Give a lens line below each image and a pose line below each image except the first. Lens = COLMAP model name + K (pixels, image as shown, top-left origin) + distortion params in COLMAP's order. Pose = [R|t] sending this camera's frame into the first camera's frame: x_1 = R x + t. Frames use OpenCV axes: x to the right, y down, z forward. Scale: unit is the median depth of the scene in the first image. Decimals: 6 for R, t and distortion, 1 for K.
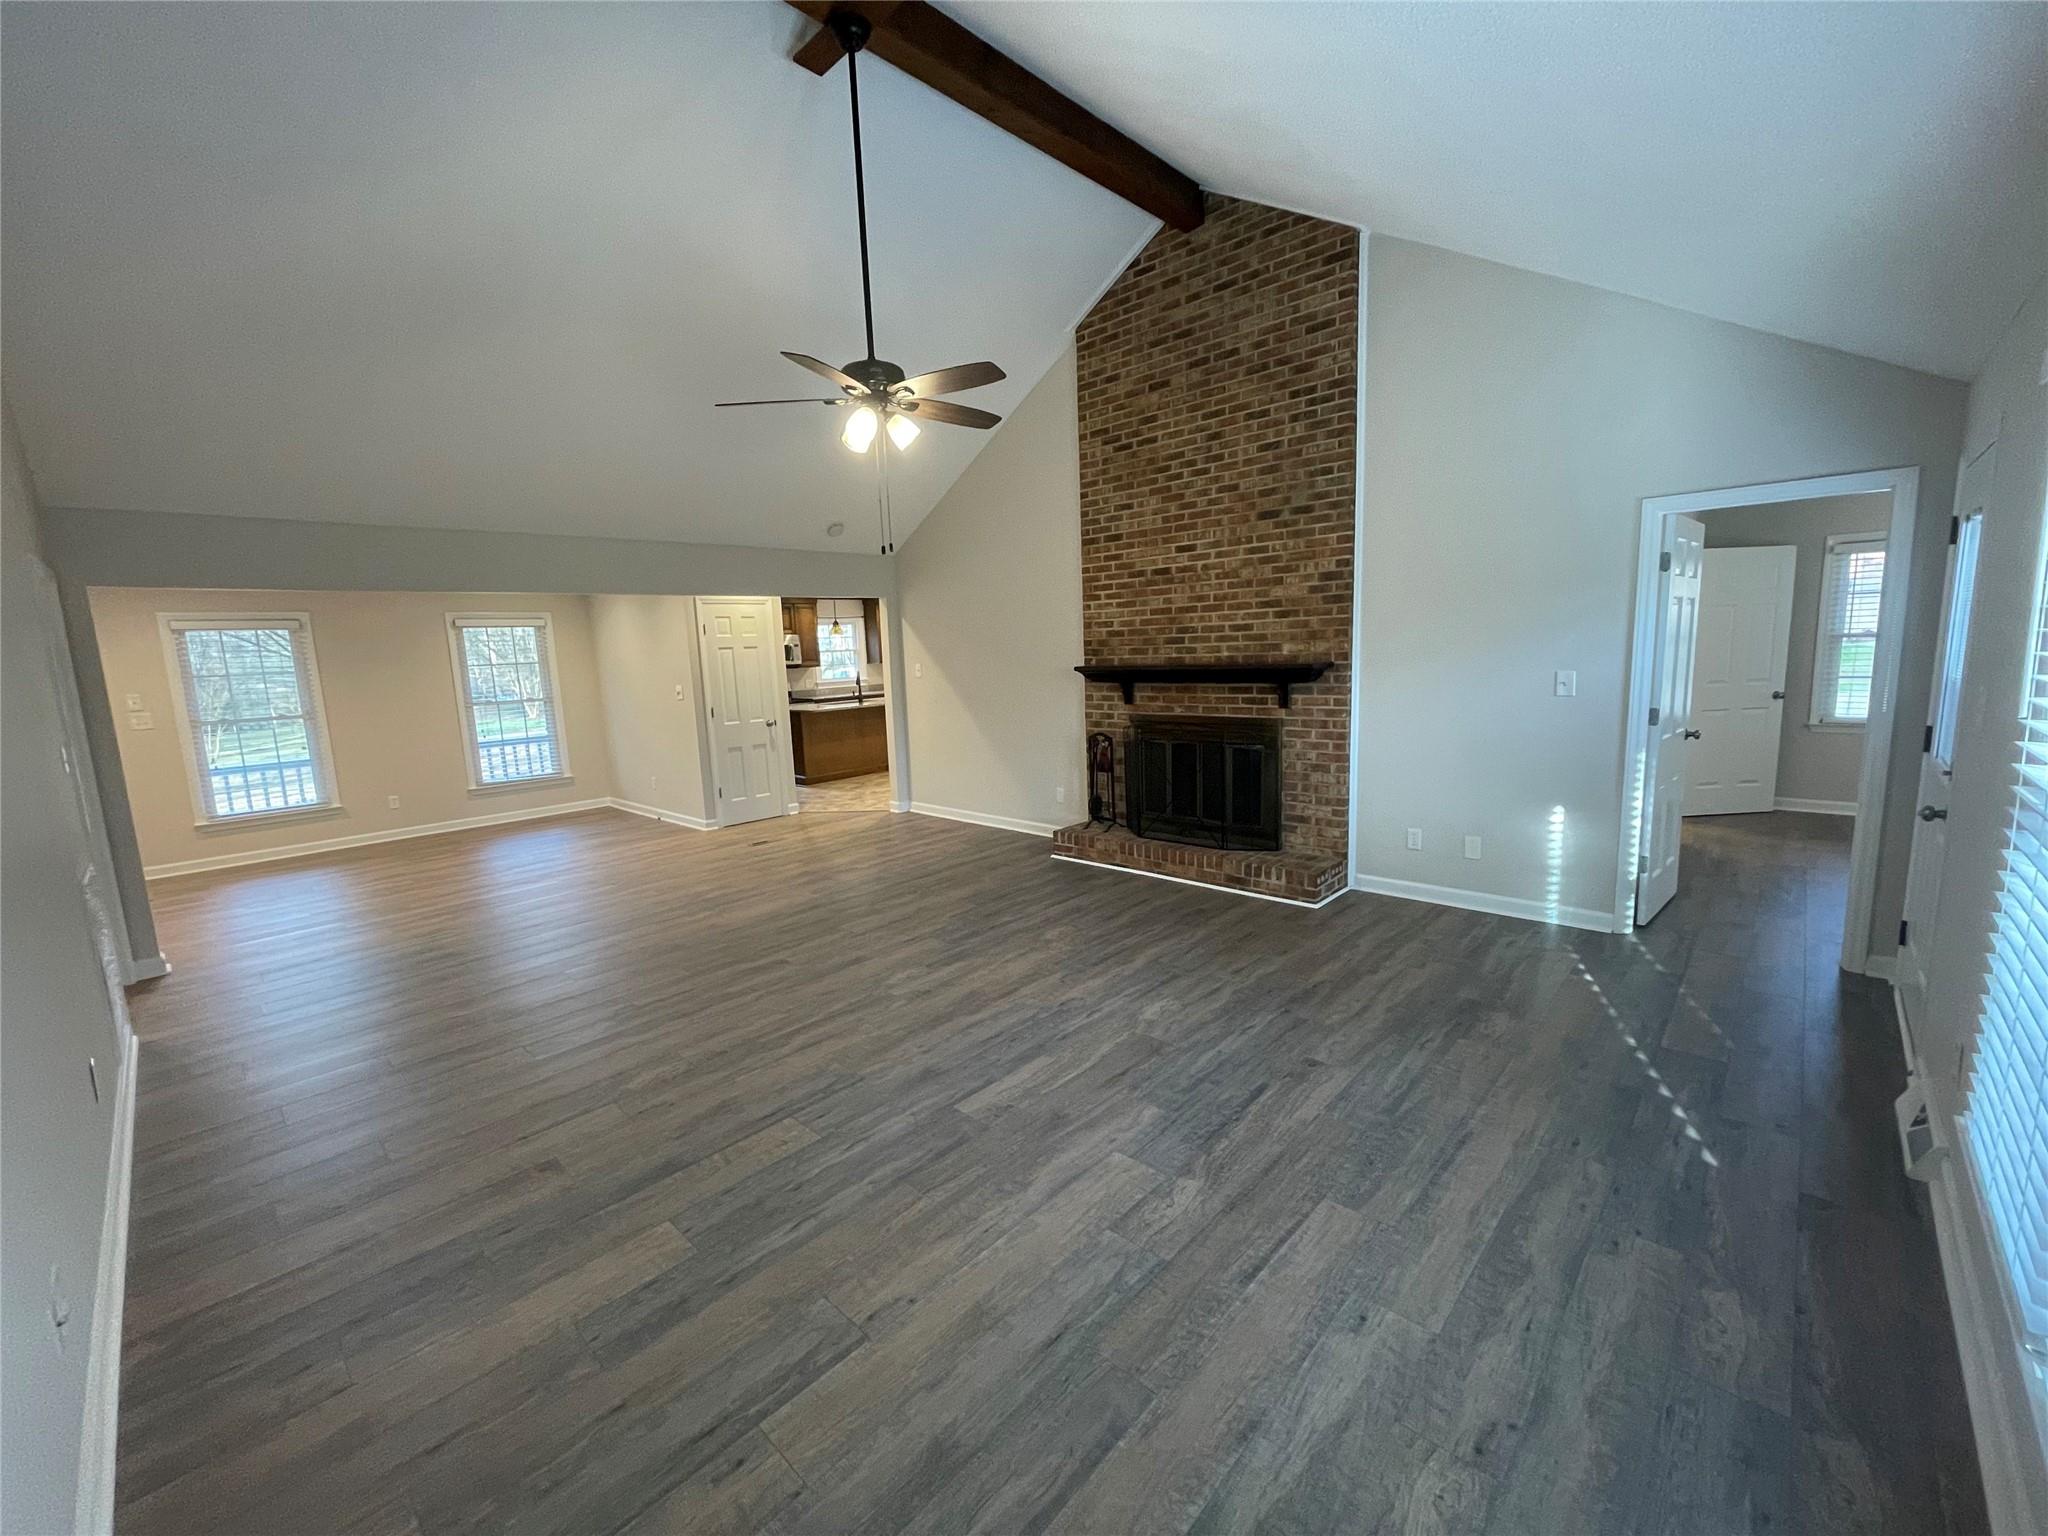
lens RADIAL K [[824.0, 0, 1020.3], [0, 824.0, 769.3], [0, 0, 1]] dist [-0.001875, 0.000156]
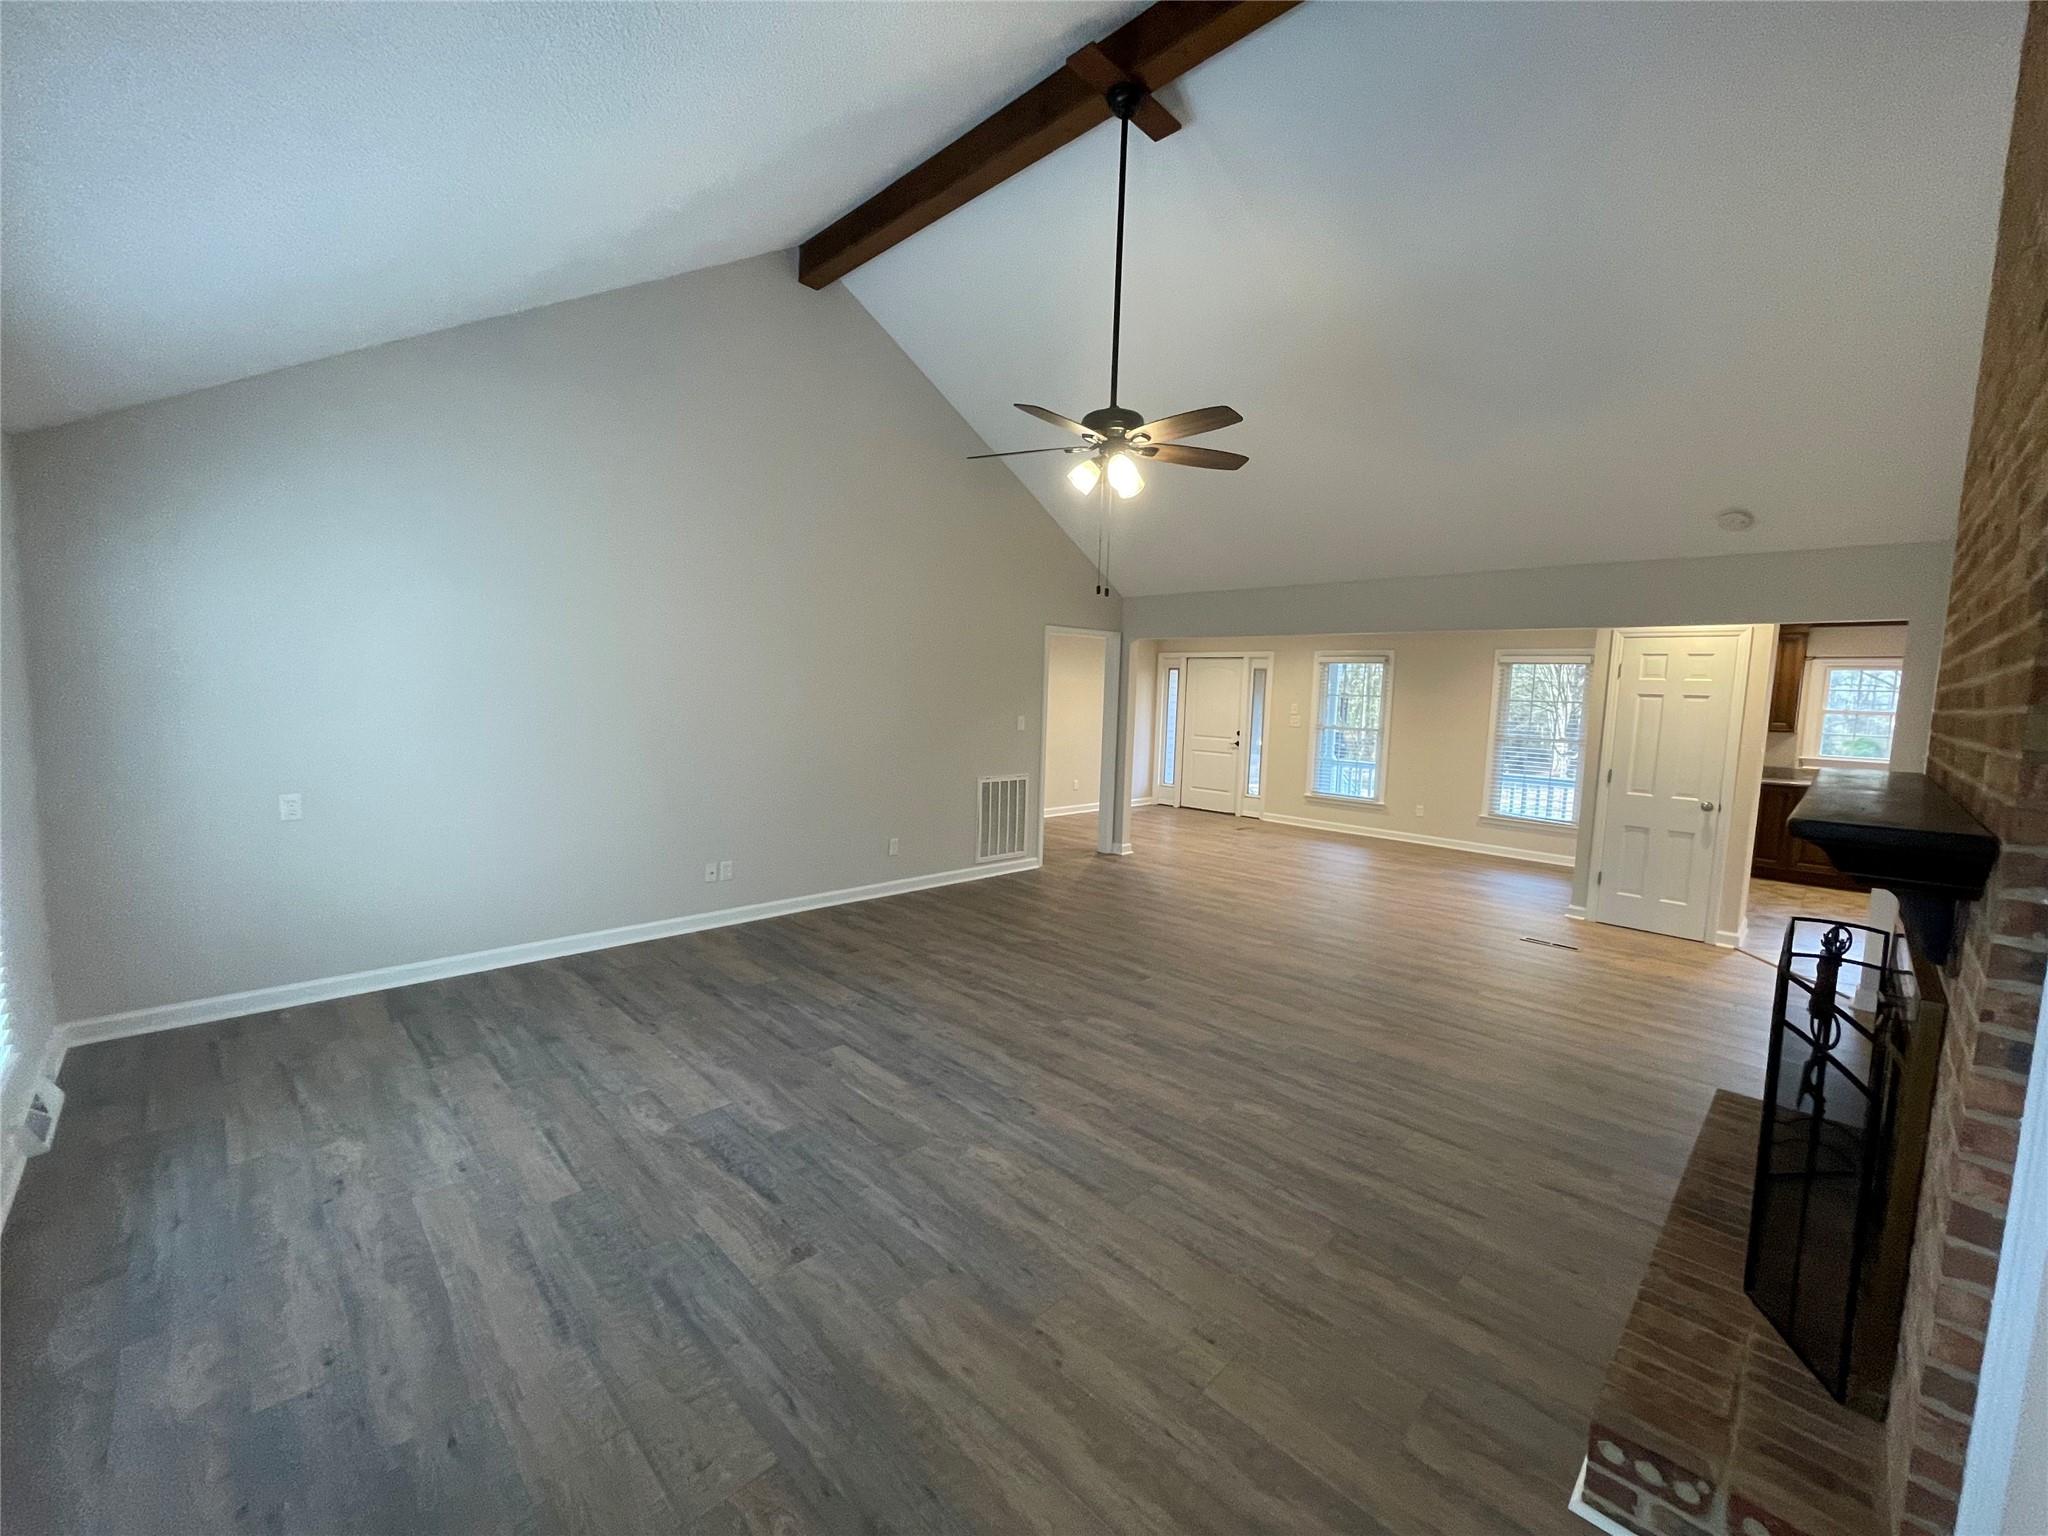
lens RADIAL K [[824.0, 0, 1020.7], [0, 824.0, 764.7], [0, 0, 1]] dist [-0.001875, 0.000156]
pose [[-0.029319, 0.134779, -0.990442, 0.942182], [-0.179217, 0.974103, 0.137861, -0.196470], [0.983373, 0.181546, -0.004405, 1.022951]]
